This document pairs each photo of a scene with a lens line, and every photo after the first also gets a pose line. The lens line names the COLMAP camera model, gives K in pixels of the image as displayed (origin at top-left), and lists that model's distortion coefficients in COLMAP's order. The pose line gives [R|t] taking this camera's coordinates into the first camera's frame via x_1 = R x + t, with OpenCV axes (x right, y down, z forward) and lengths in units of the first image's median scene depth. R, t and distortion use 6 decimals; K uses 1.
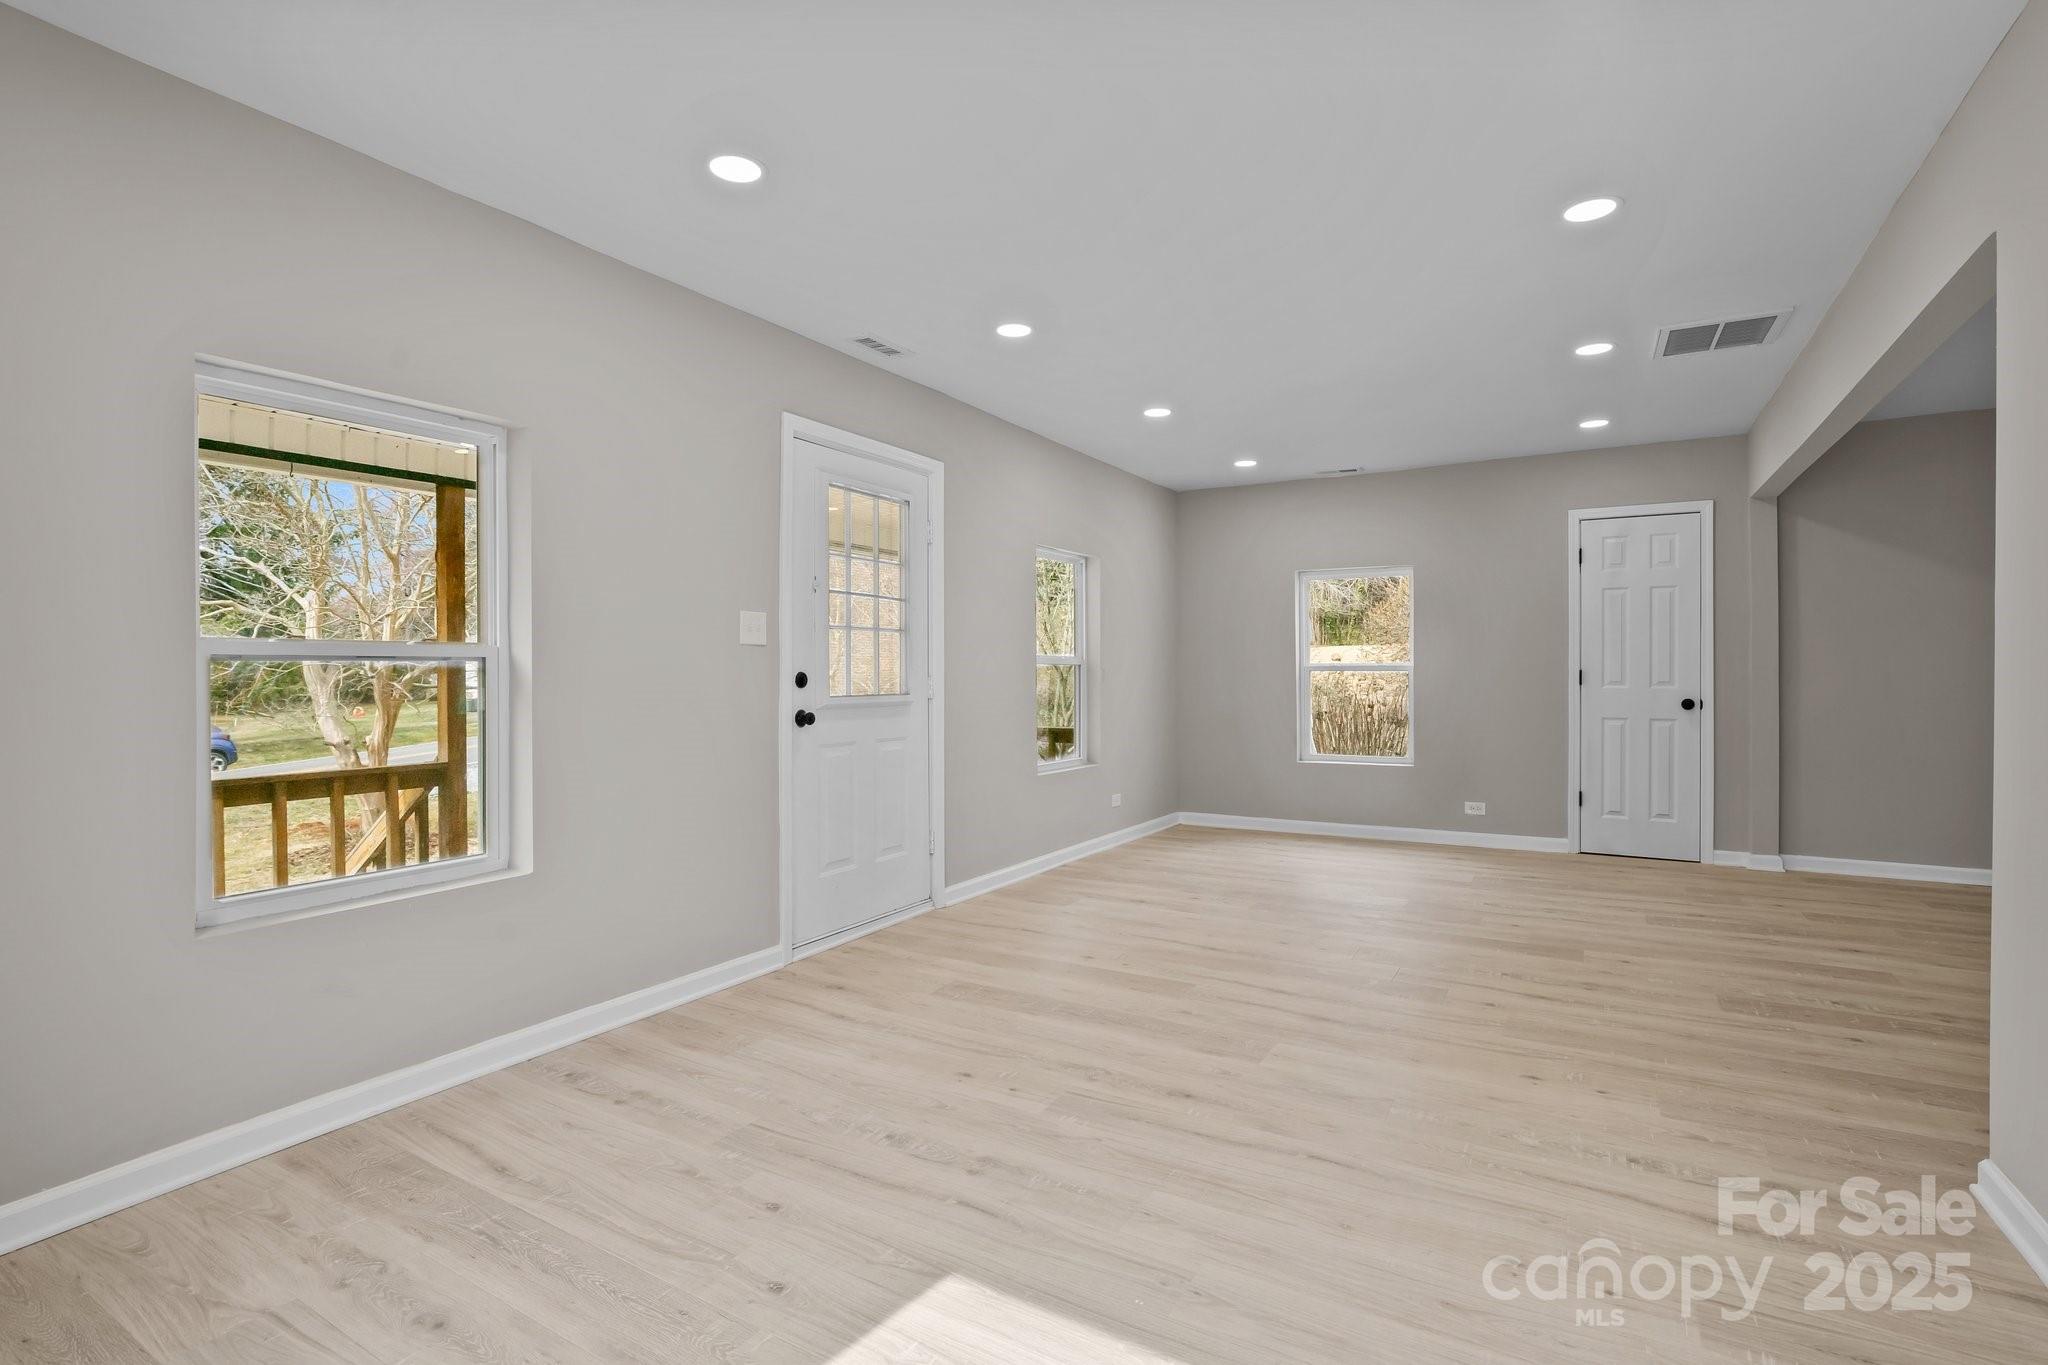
lens RADIAL K [[956.6, 0, 1031.5], [0, 956.6, 673.2], [0, 0, 1]] dist [-0.013378, 0.003389]
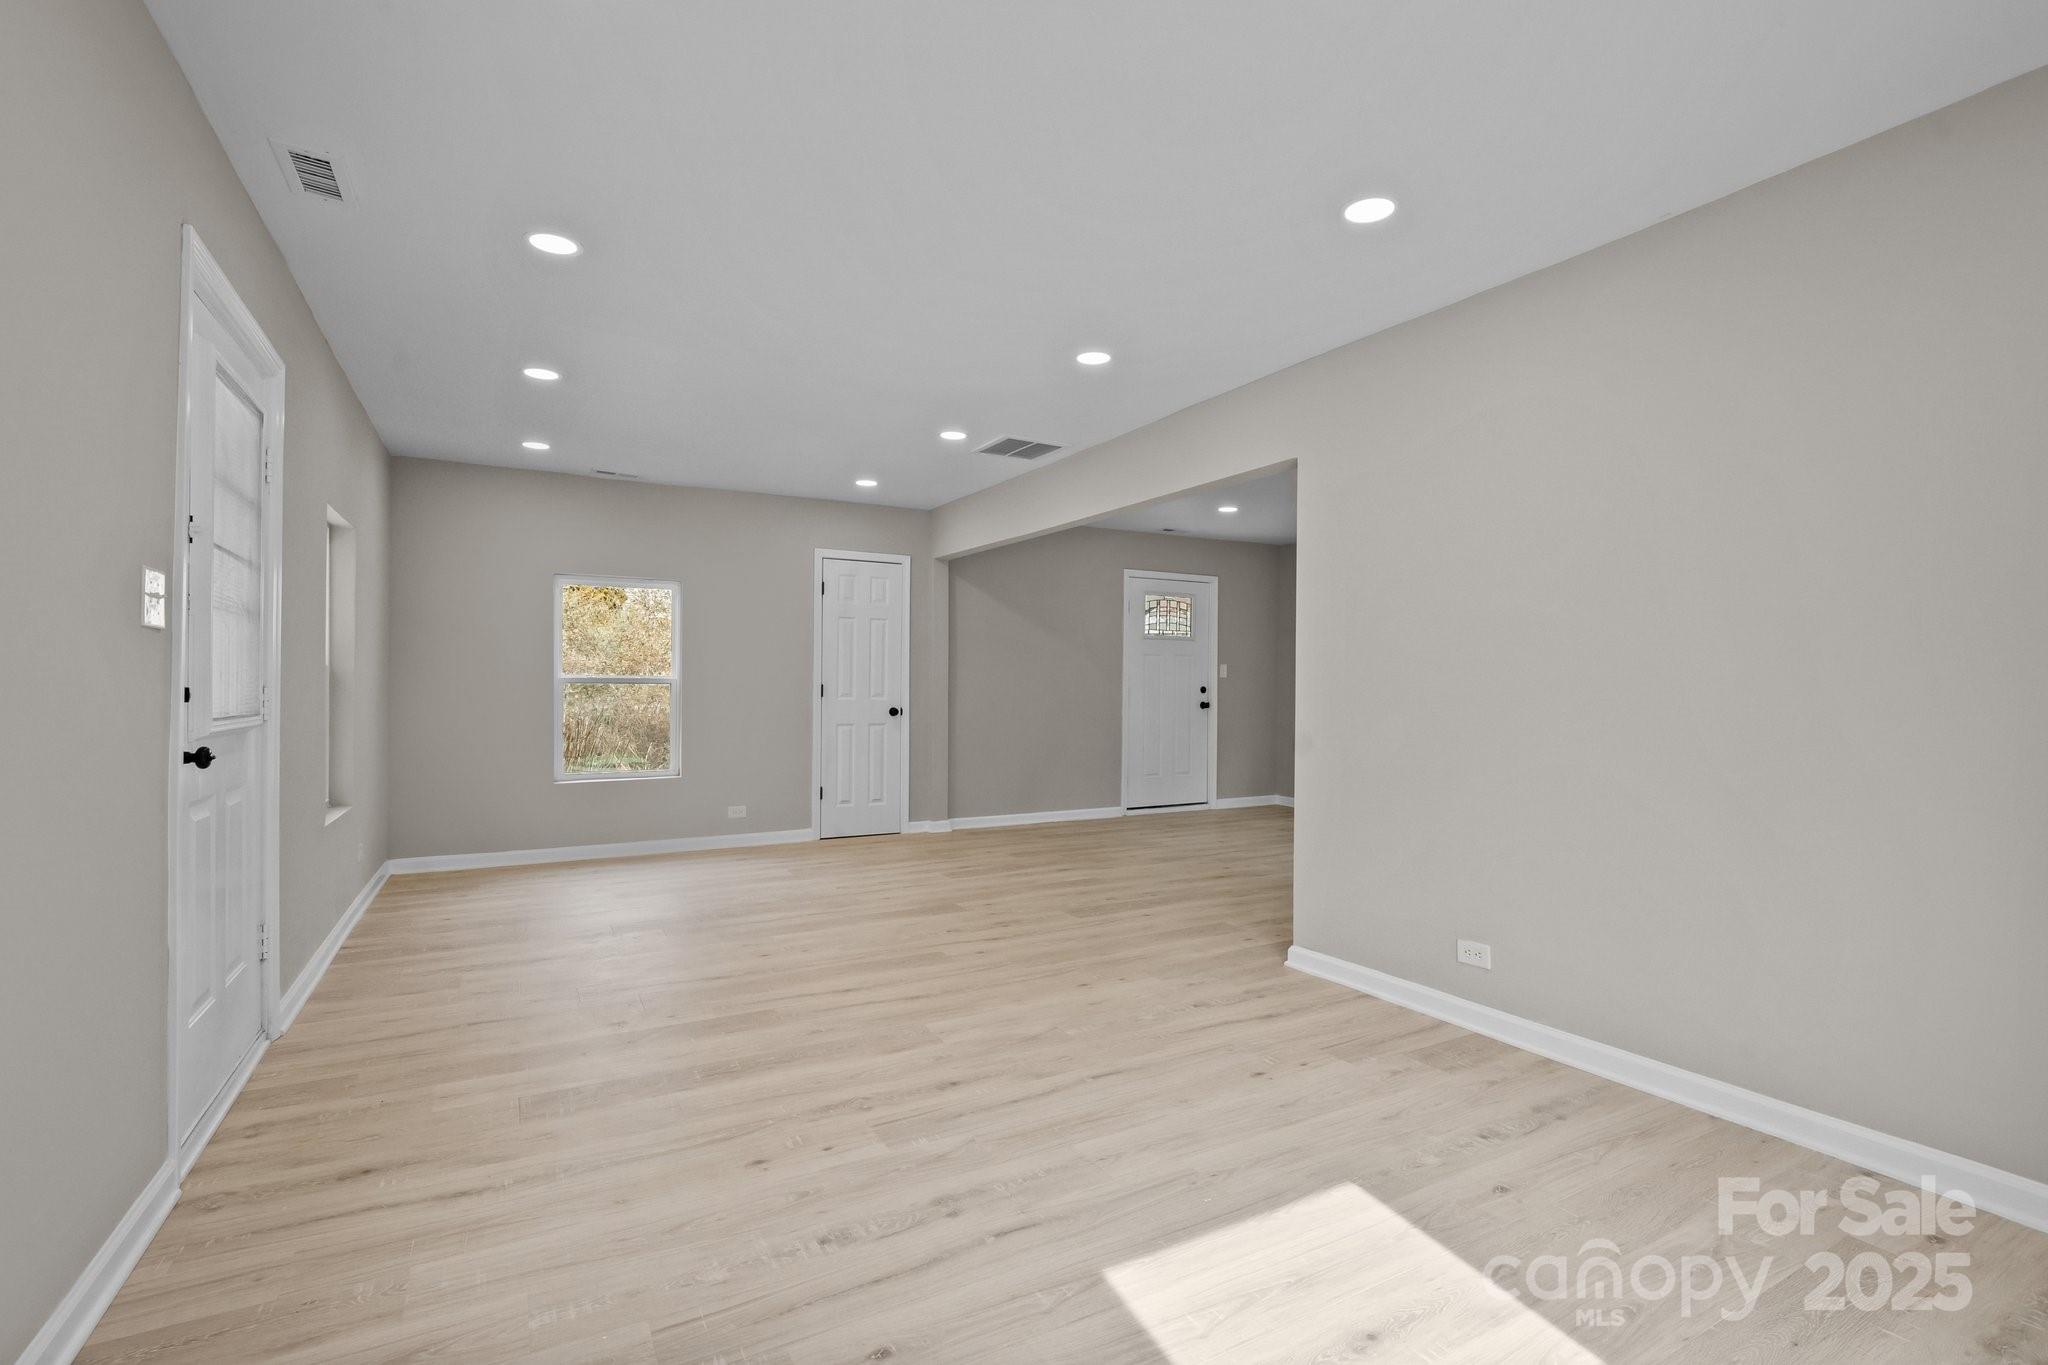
lens RADIAL K [[956.6, 0, 1038.1], [0, 956.6, 686.8], [0, 0, 1]] dist [-0.013378, 0.003389]
pose [[0.497925, 0.005152, 0.867205, -0.522066], [-0.004873, 0.999983, -0.003143, 0.002913], [-0.867206, -0.002661, 0.497942, 0.285948]]
